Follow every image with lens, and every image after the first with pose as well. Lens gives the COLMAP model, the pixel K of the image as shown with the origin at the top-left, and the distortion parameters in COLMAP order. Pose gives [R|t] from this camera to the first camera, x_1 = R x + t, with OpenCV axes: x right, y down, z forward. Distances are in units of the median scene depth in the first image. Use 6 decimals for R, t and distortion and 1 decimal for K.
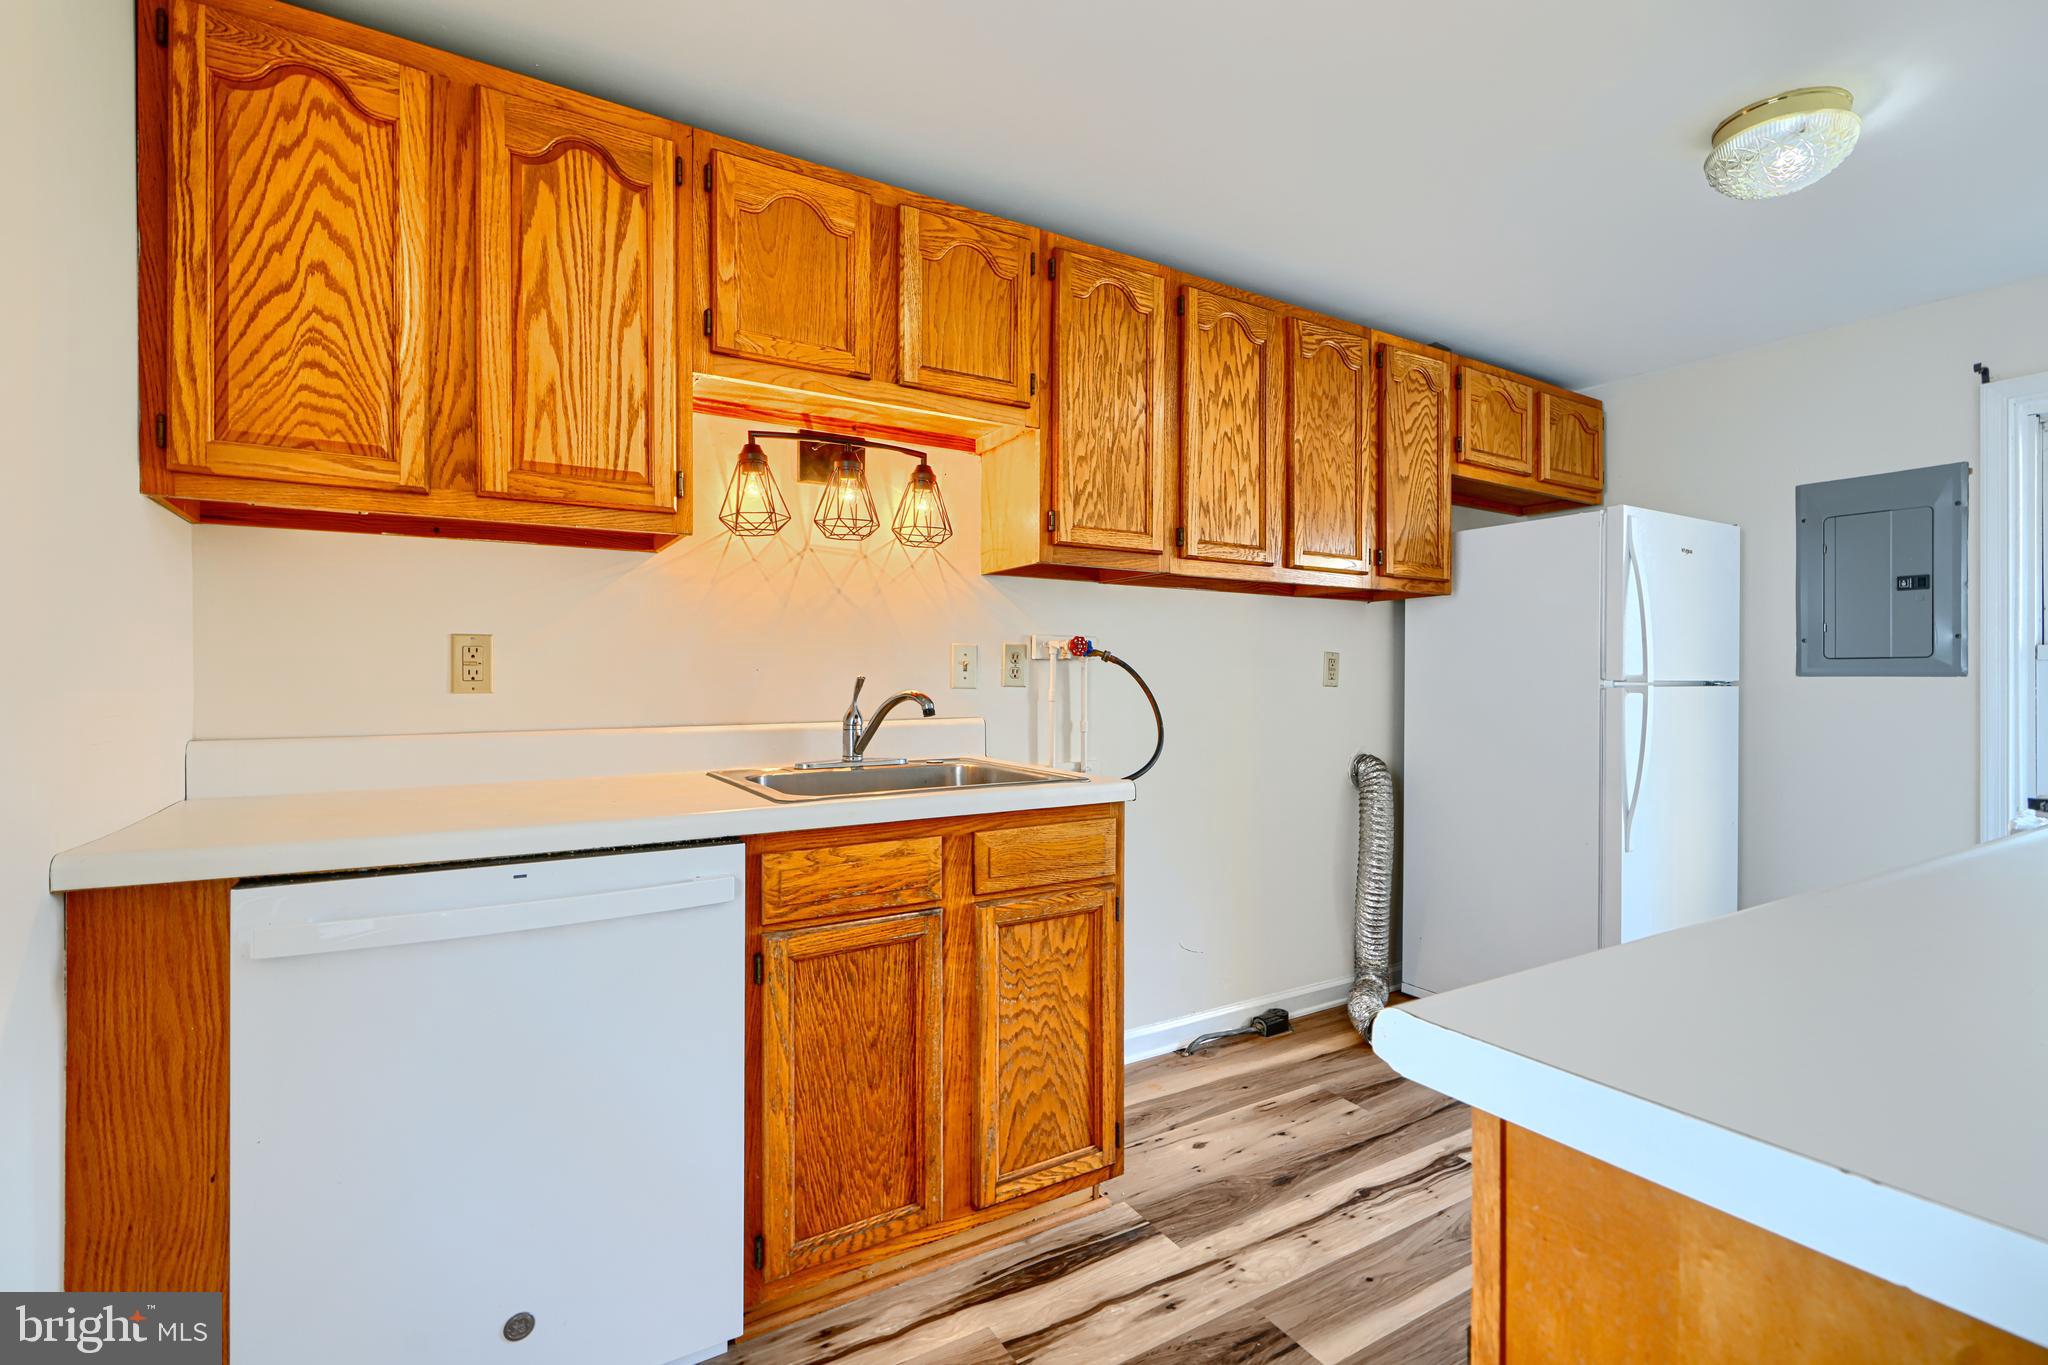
lens RADIAL K [[935.1, 0, 1025.5], [0, 935.1, 677.3], [0, 0, 1]] dist [0.000293, 0.000977]
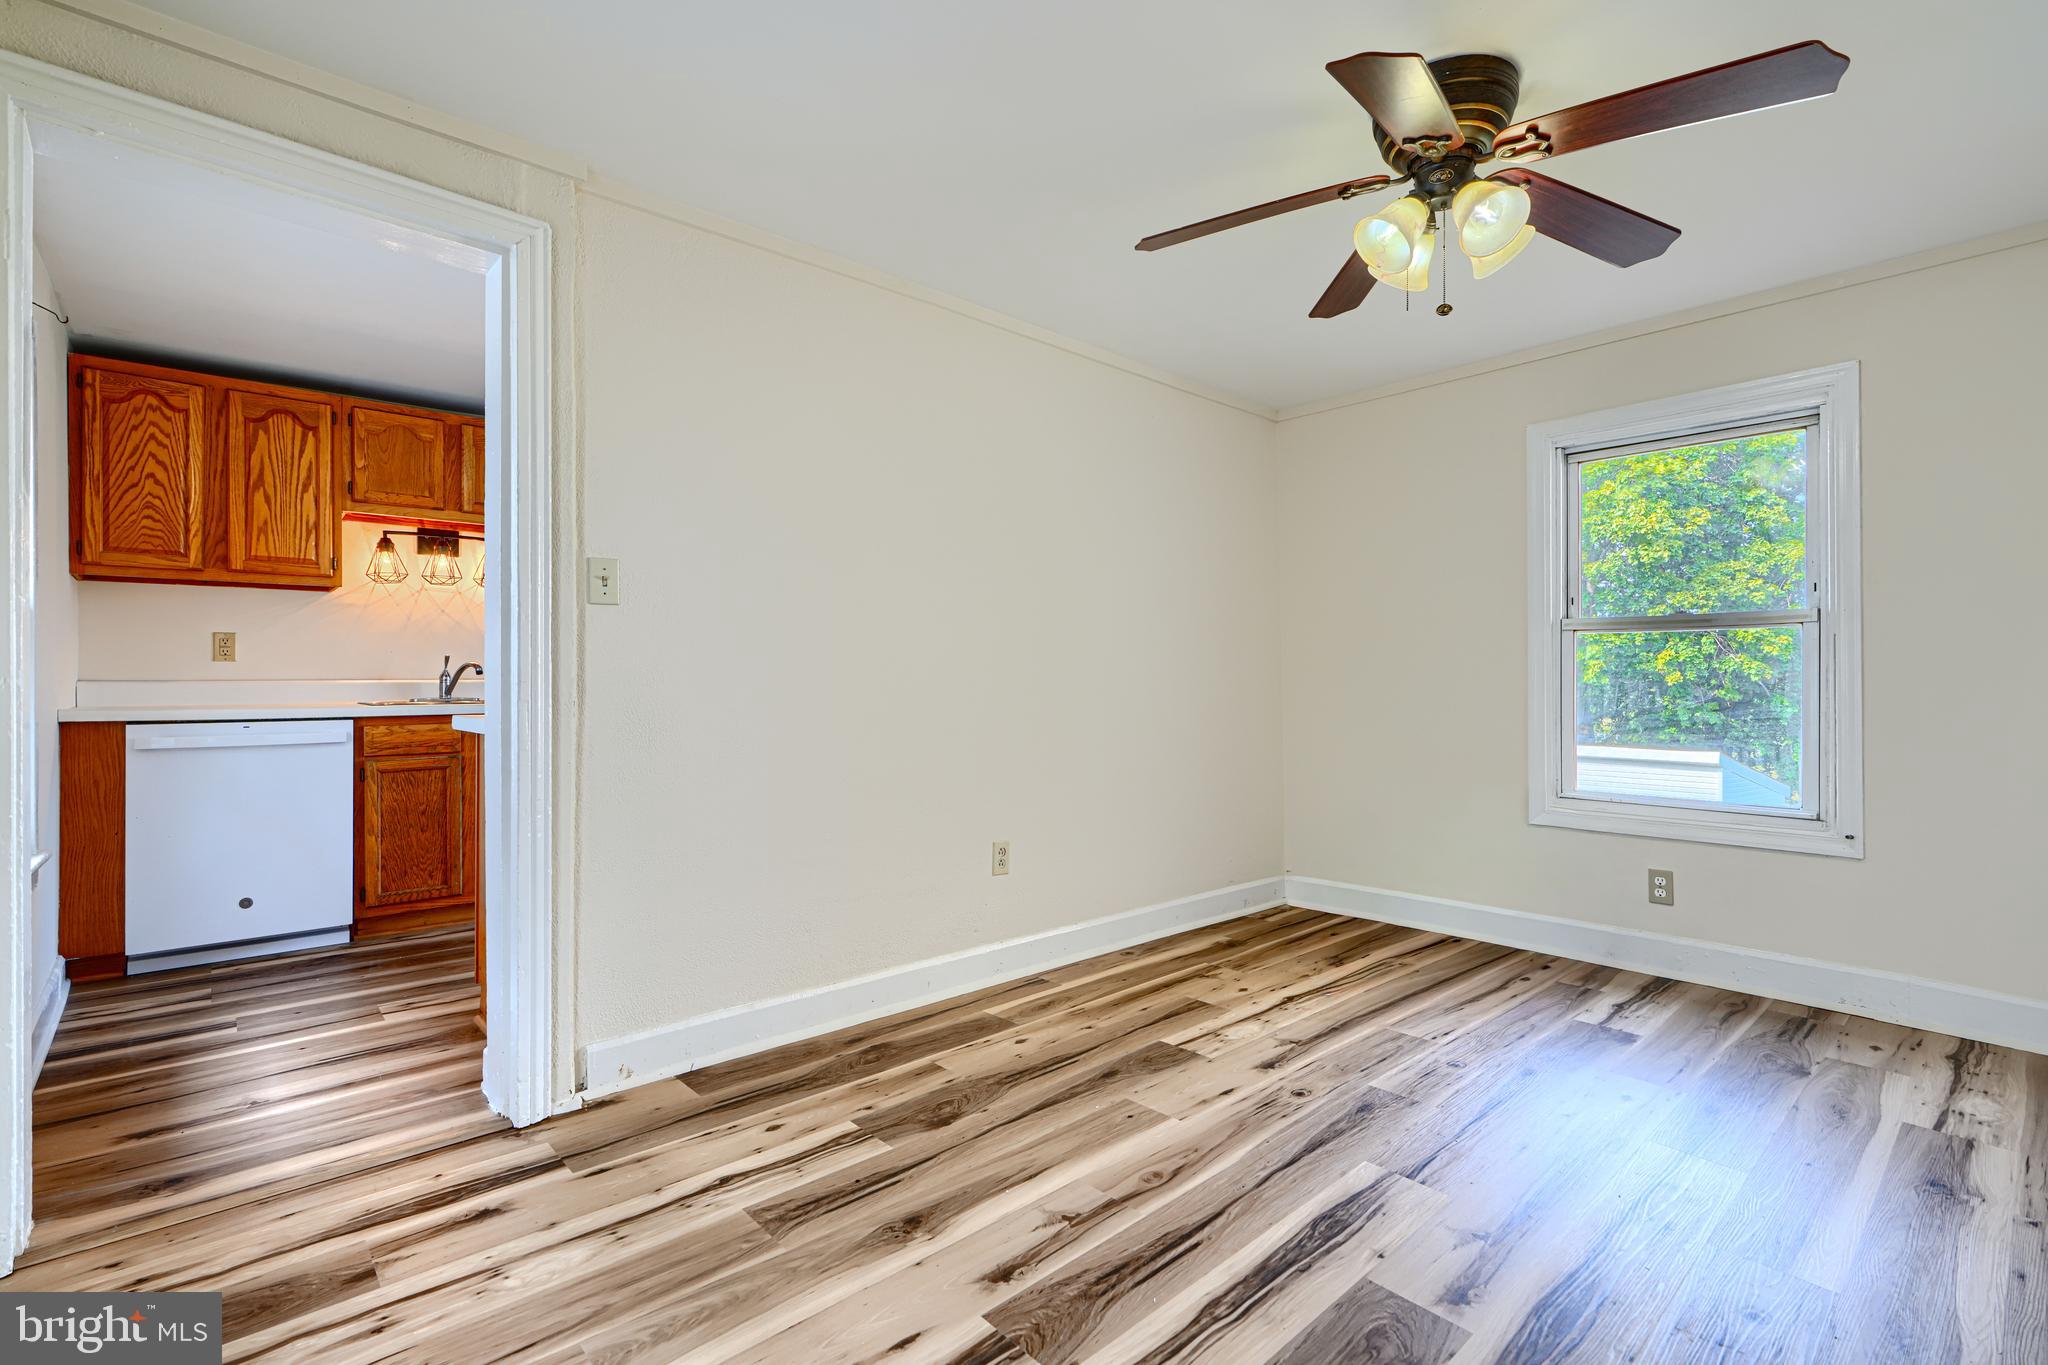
lens RADIAL K [[935.1, 0, 1022.2], [0, 935.1, 678.3], [0, 0, 1]] dist [0.000293, 0.000977]
pose [[0.985261, -0.002168, 0.171043, 0.872291], [0.002763, 0.999991, -0.003243, 0.073190], [-0.171034, 0.003668, 0.985258, -1.477752]]
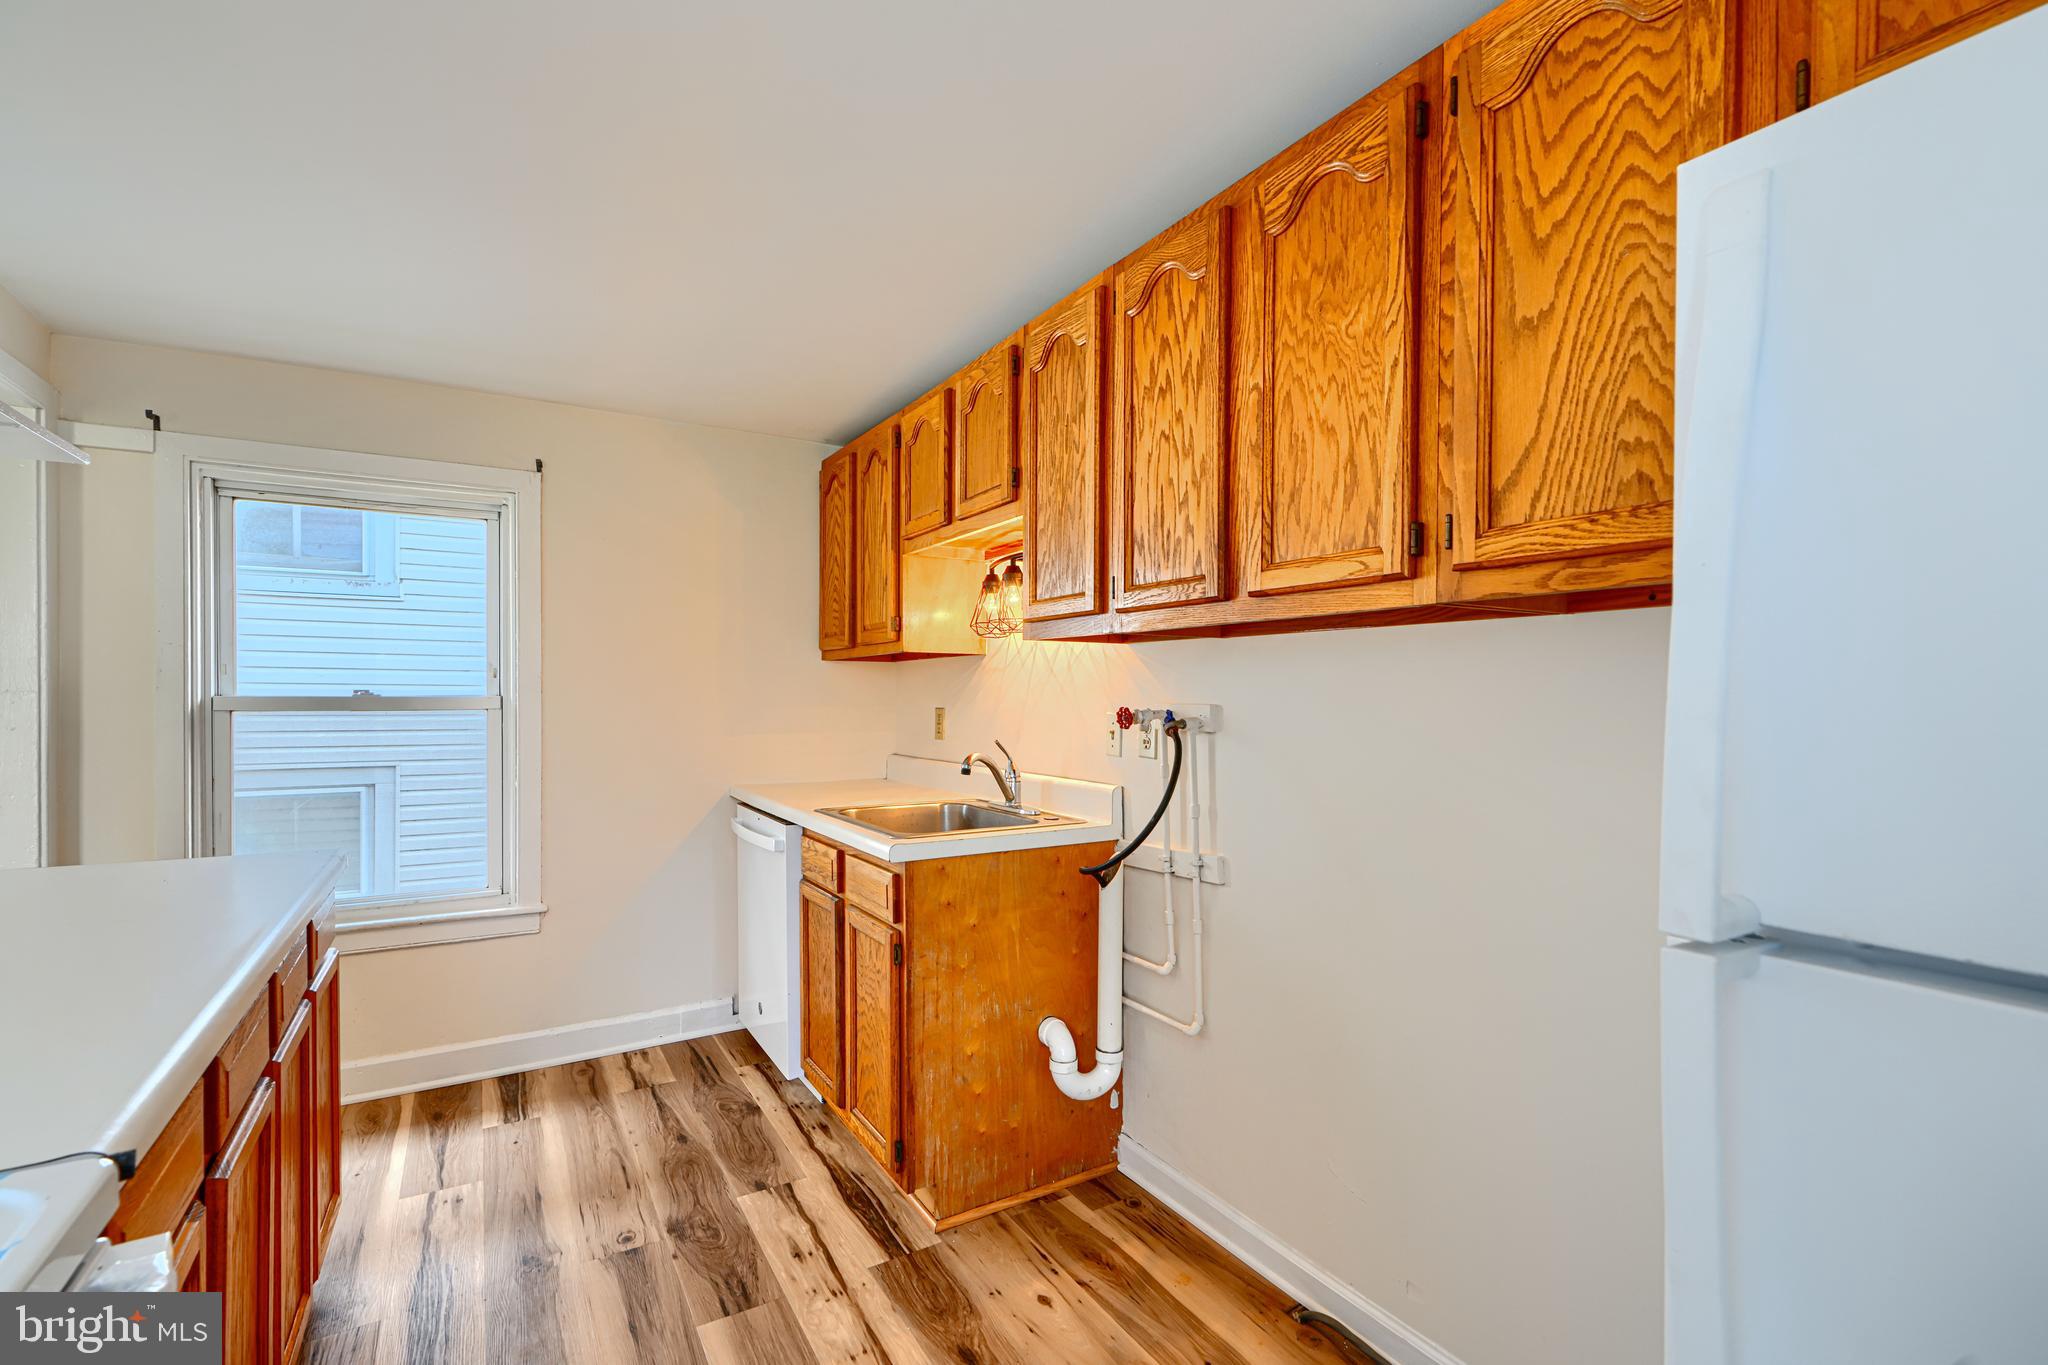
lens RADIAL K [[935.1, 0, 1016.2], [0, 935.1, 695.4], [0, 0, 1]] dist [0.000293, 0.000977]
pose [[-0.030597, 0.004013, -0.999524, 1.410111], [0.001478, 0.999991, 0.003969, -0.085127], [0.999531, -0.001356, -0.030603, 1.343408]]
